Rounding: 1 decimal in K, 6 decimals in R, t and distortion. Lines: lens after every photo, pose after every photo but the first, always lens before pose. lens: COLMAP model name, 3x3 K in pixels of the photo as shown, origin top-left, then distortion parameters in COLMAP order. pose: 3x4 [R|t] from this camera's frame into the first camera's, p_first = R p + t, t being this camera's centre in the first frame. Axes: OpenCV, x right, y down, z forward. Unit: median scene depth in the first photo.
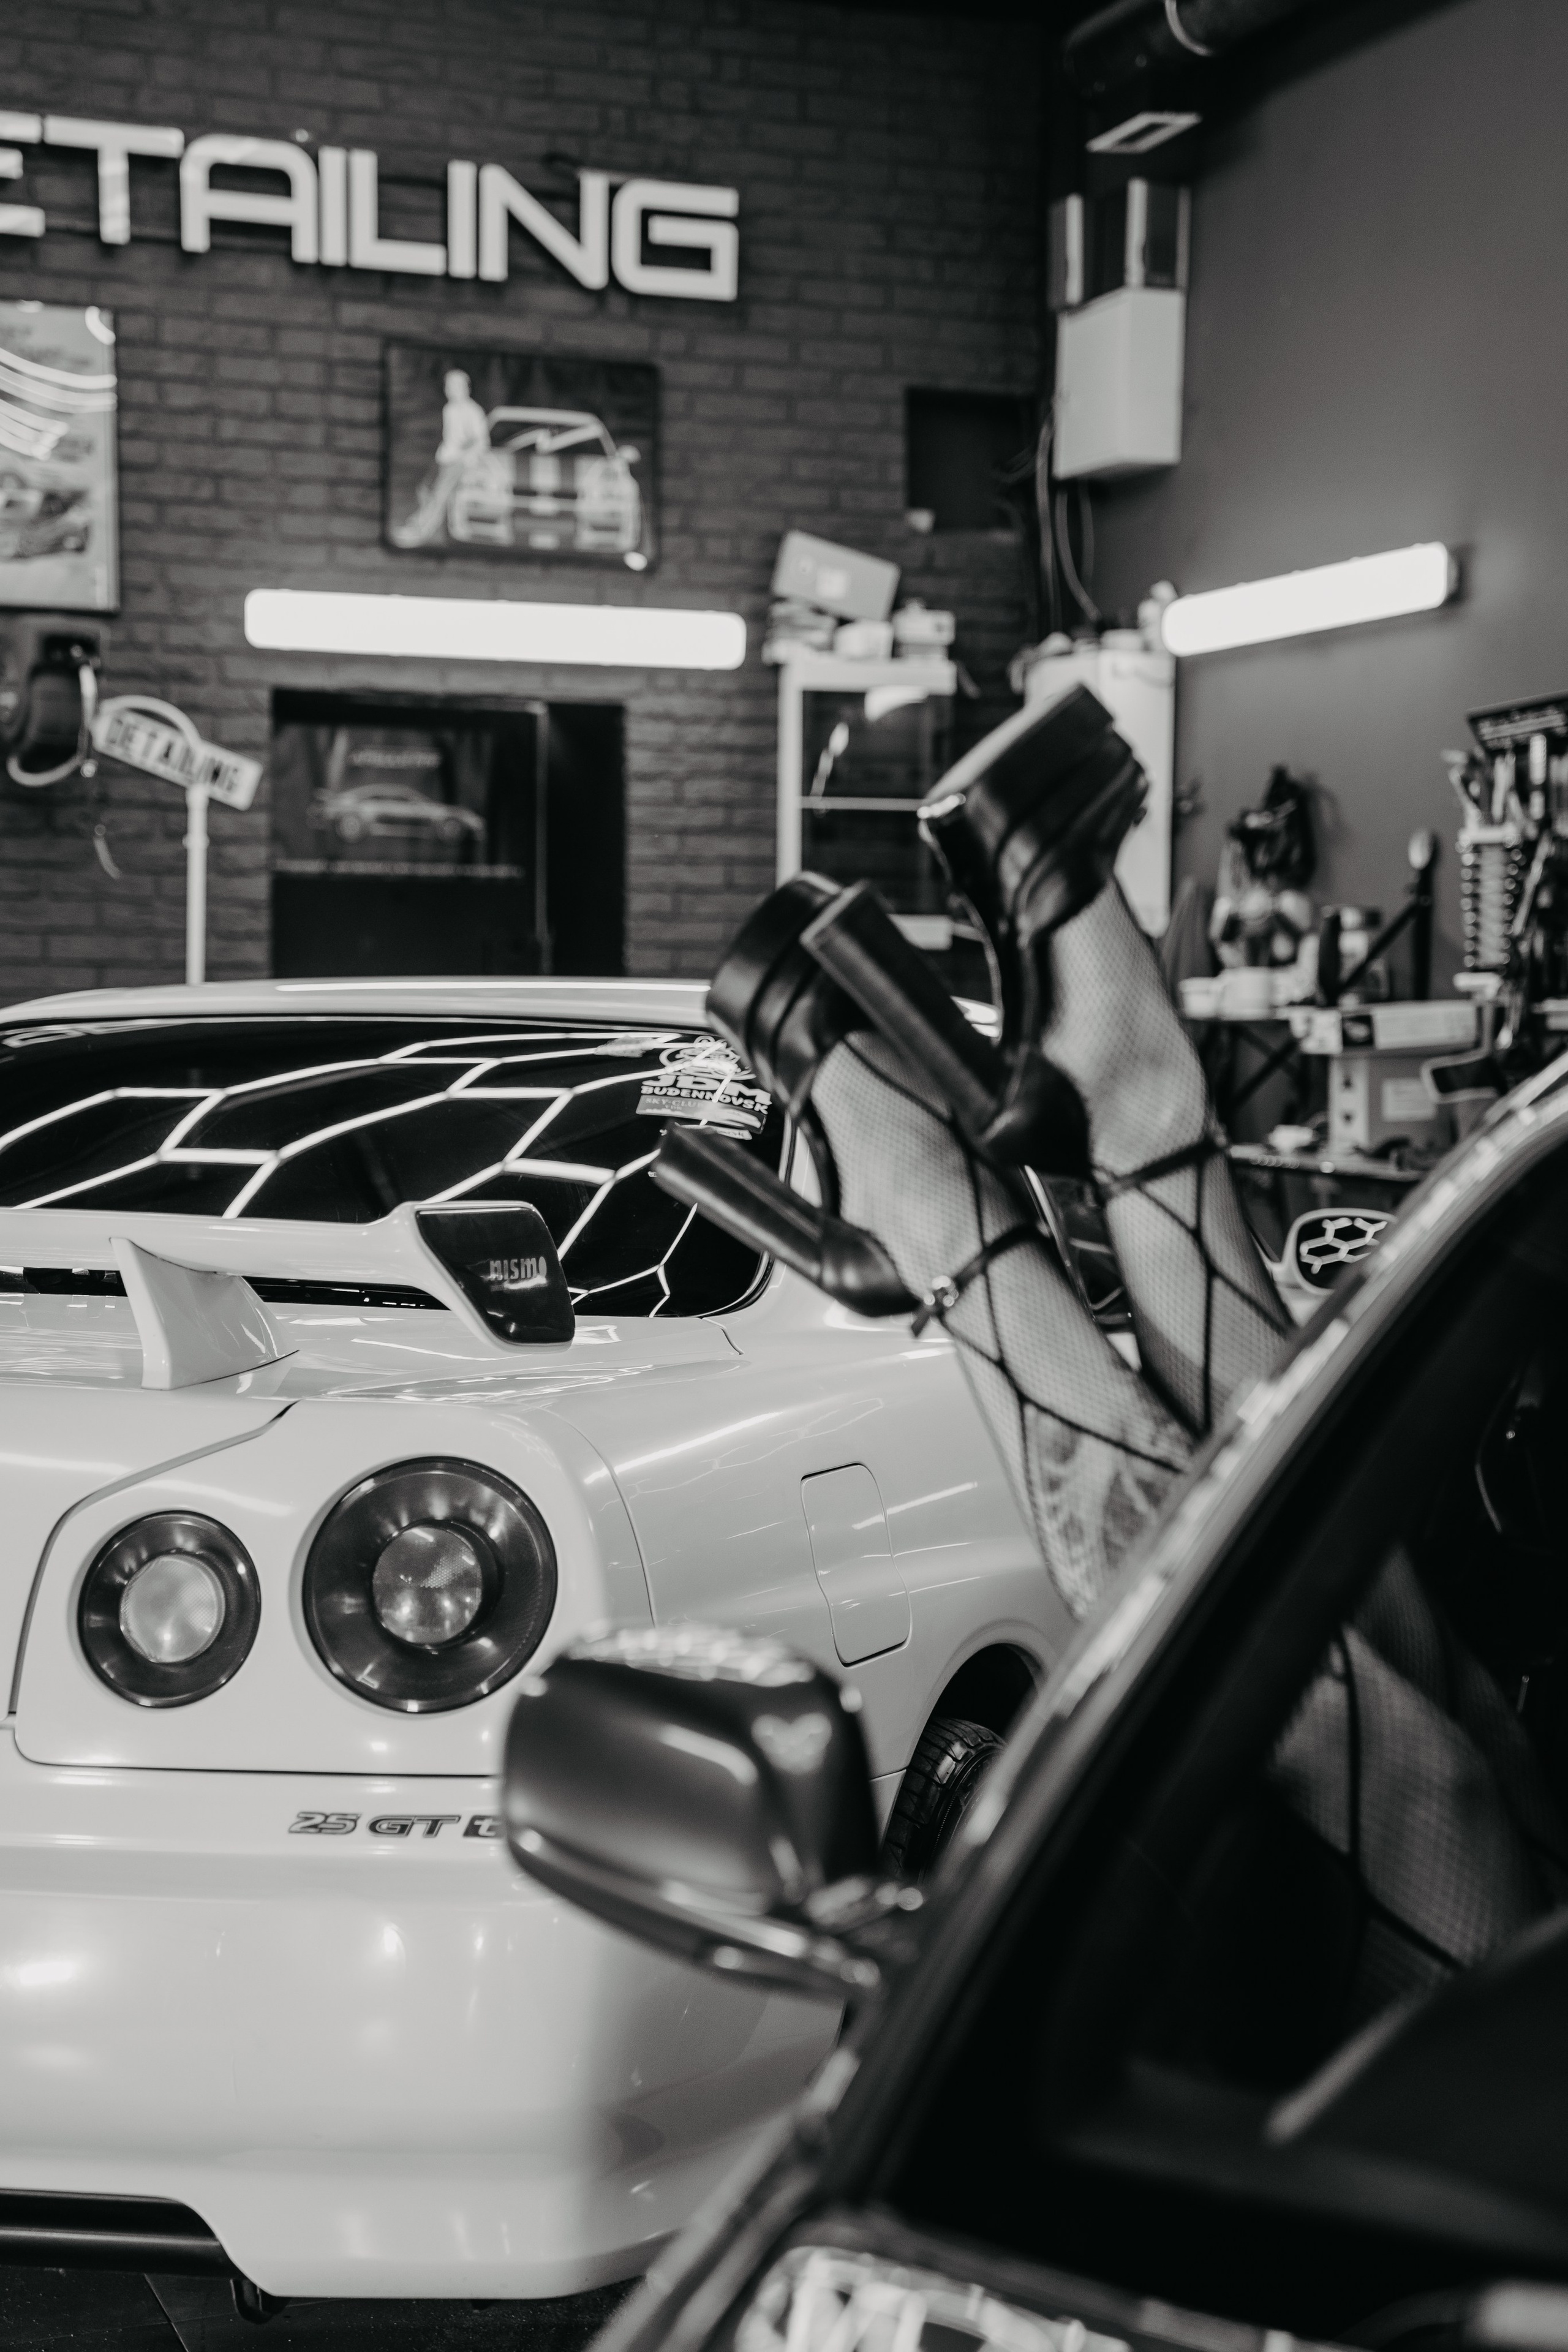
lens RADIAL K [[3634.8, 0, 784.0], [0, 3634.8, 1176.0], [0, 0, 1]] dist [0.261079, 0.160762]
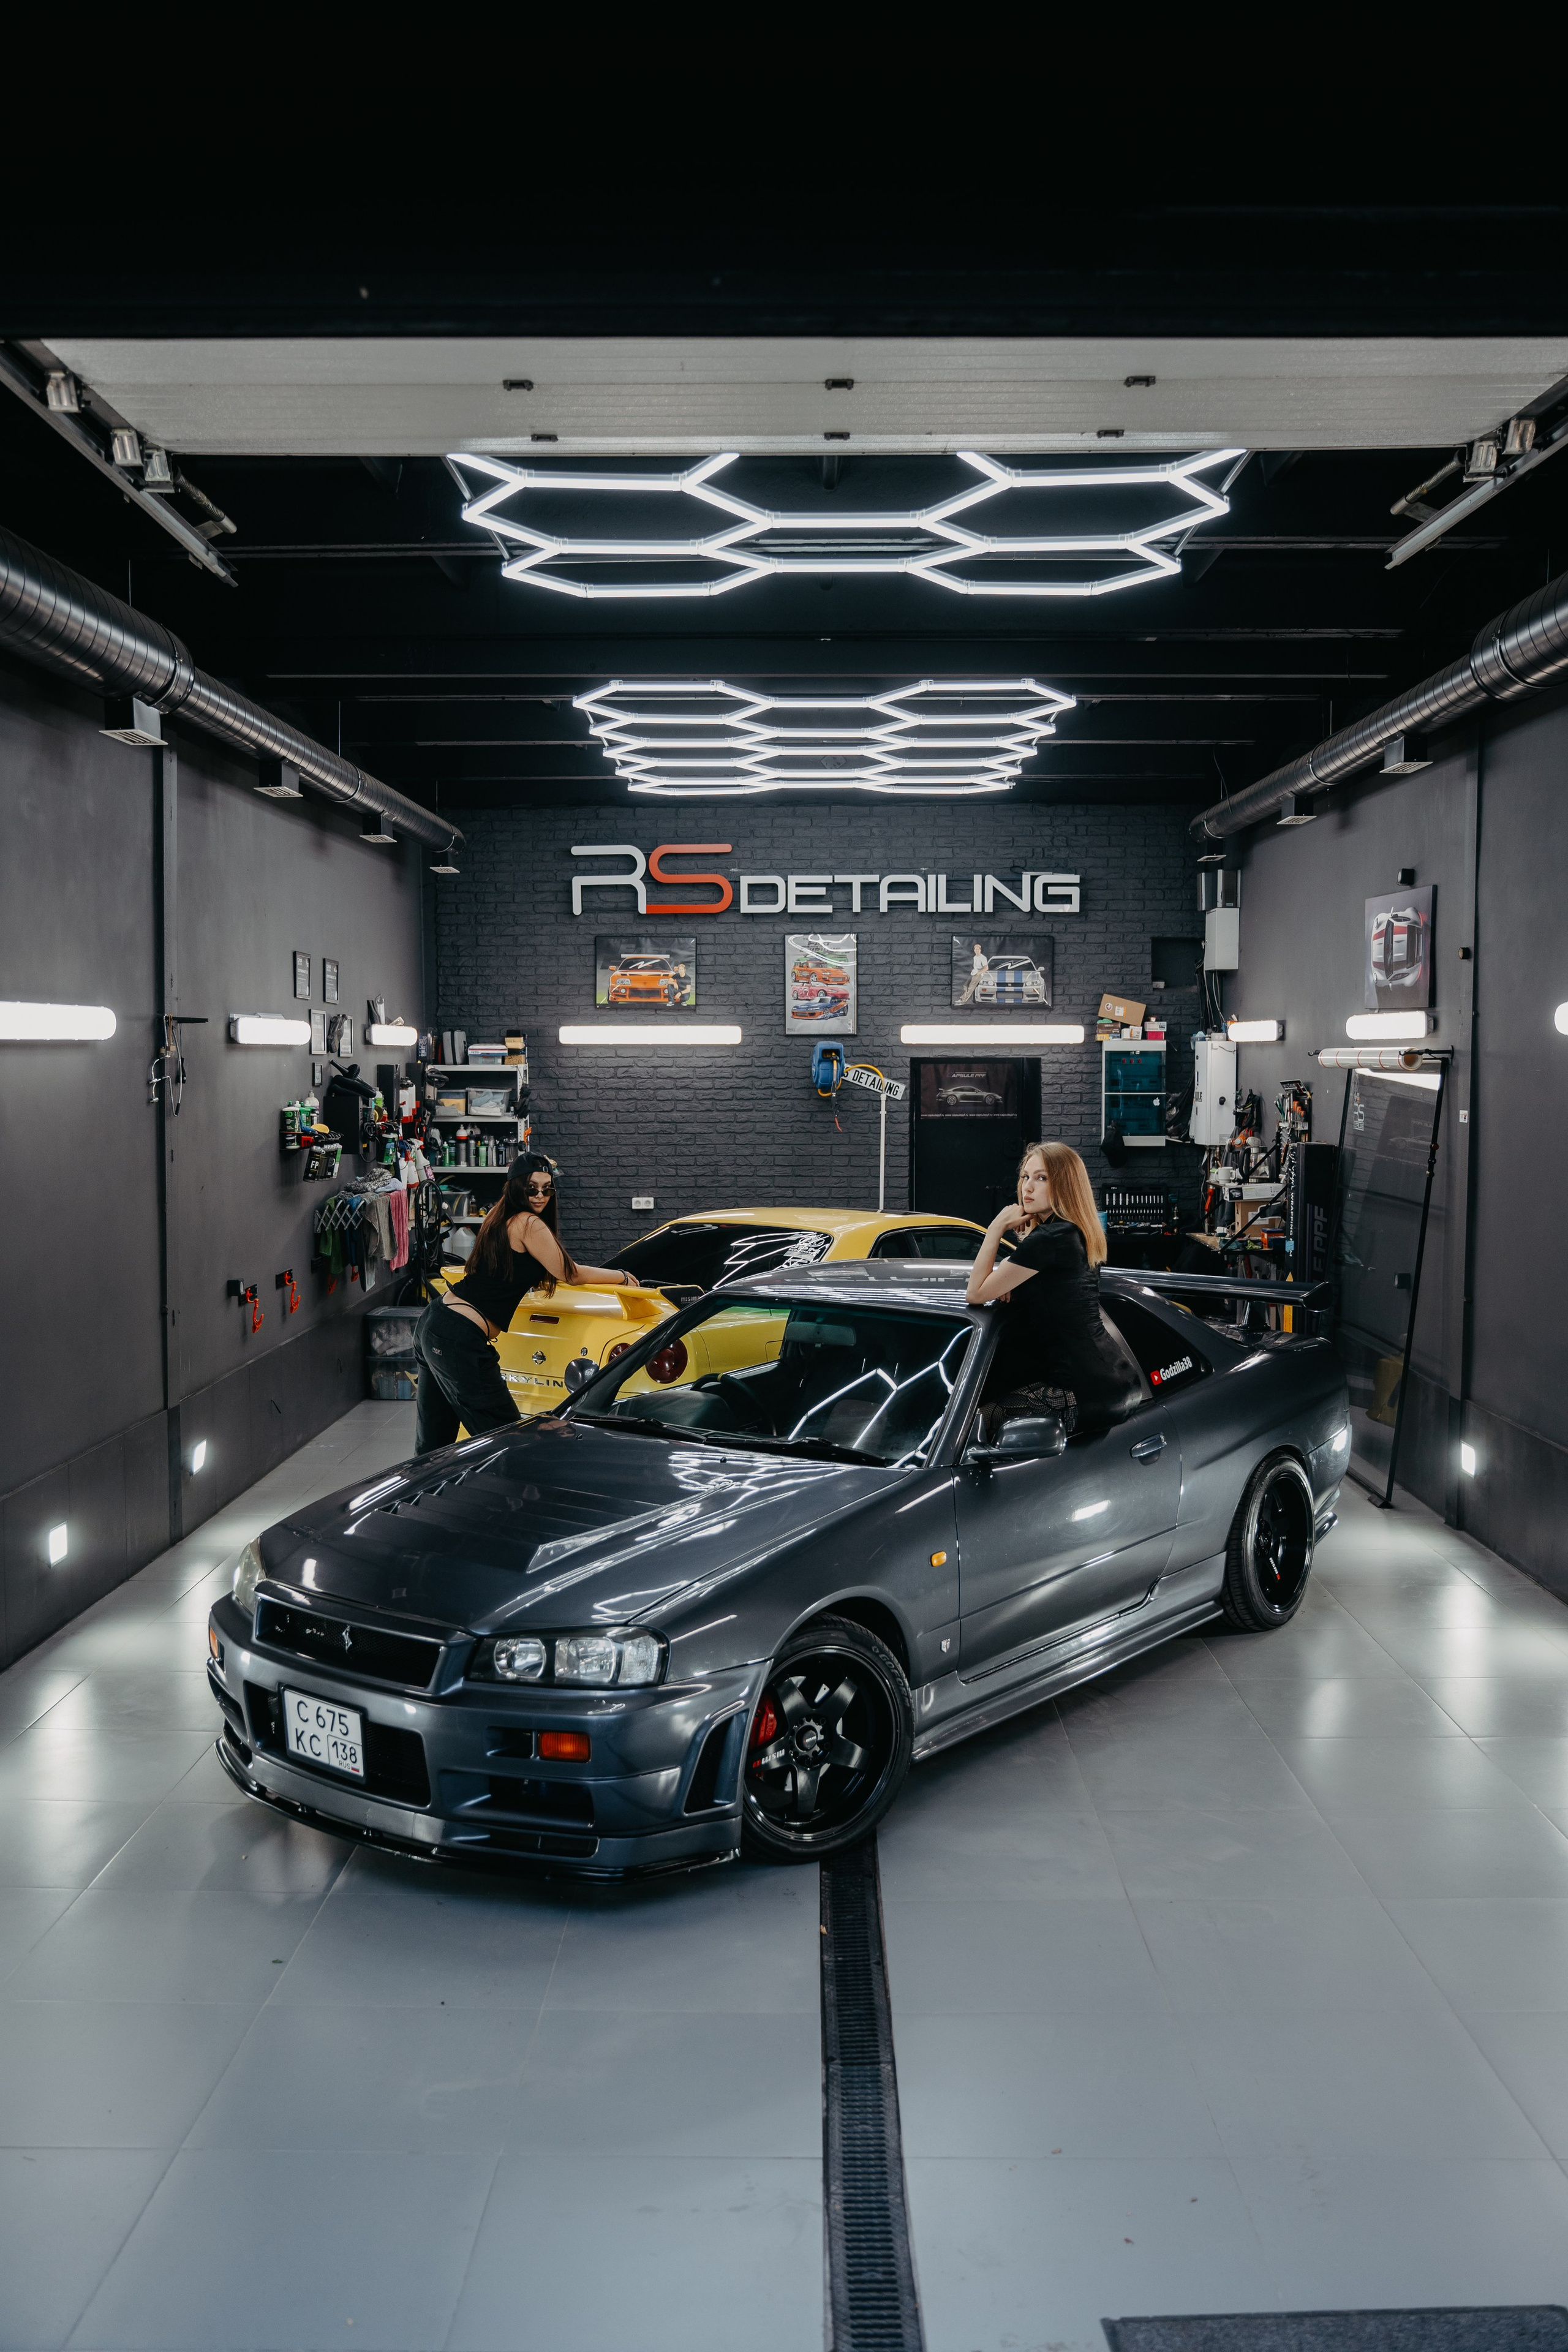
lens RADIAL K [[2082.8, 0, 784.0], [0, 2082.8, 1176.0], [0, 0, 1]] dist [-0.048631, 0.004524]
pose [[0.930228, 0.012193, -0.366780, 0.362567], [-0.009190, 0.999908, 0.009932, -0.057262], [0.366868, -0.005868, 0.930255, -0.533789]]
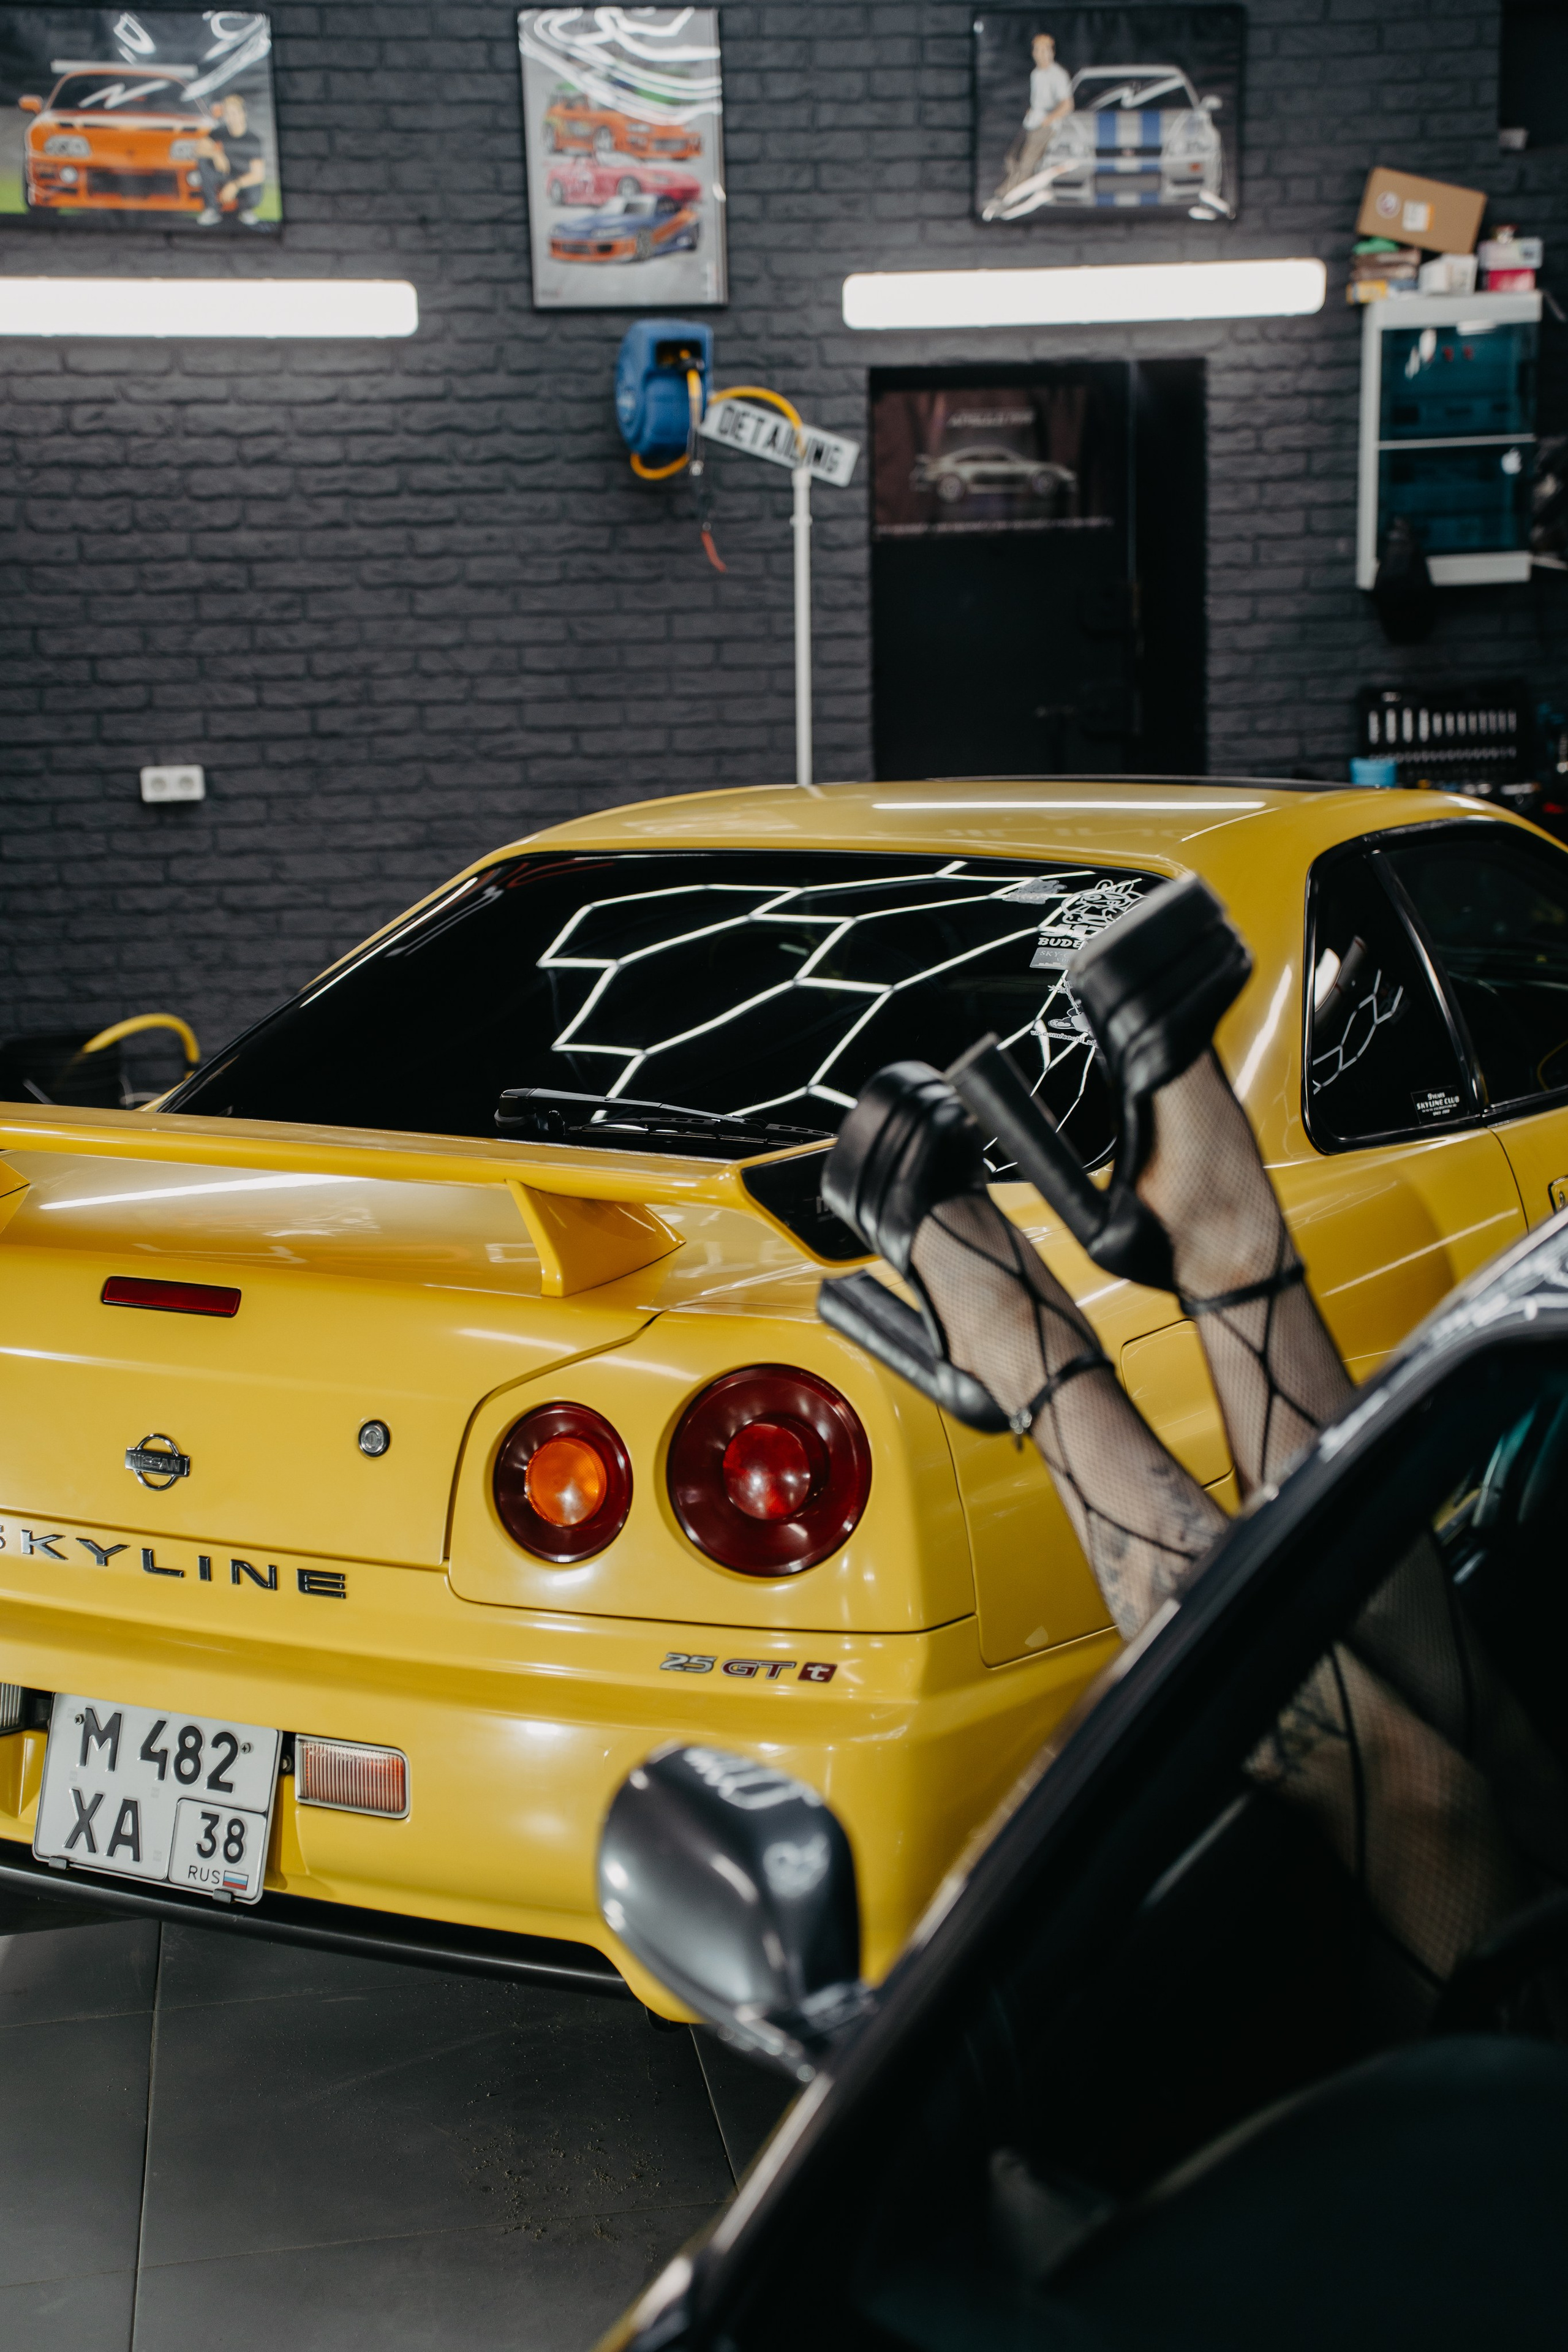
lens RADIAL K [[3447.4, 0, 784.5], [0, 3447.4, 1165.0], [0, 0, 1]] dist [0.303037, 0.063308]
pose [[0.979287, 0.004147, -0.202437, 0.044251], [0.024812, 0.989797, 0.140307, -0.047282], [0.200953, -0.142424, 0.969192, -0.026283]]
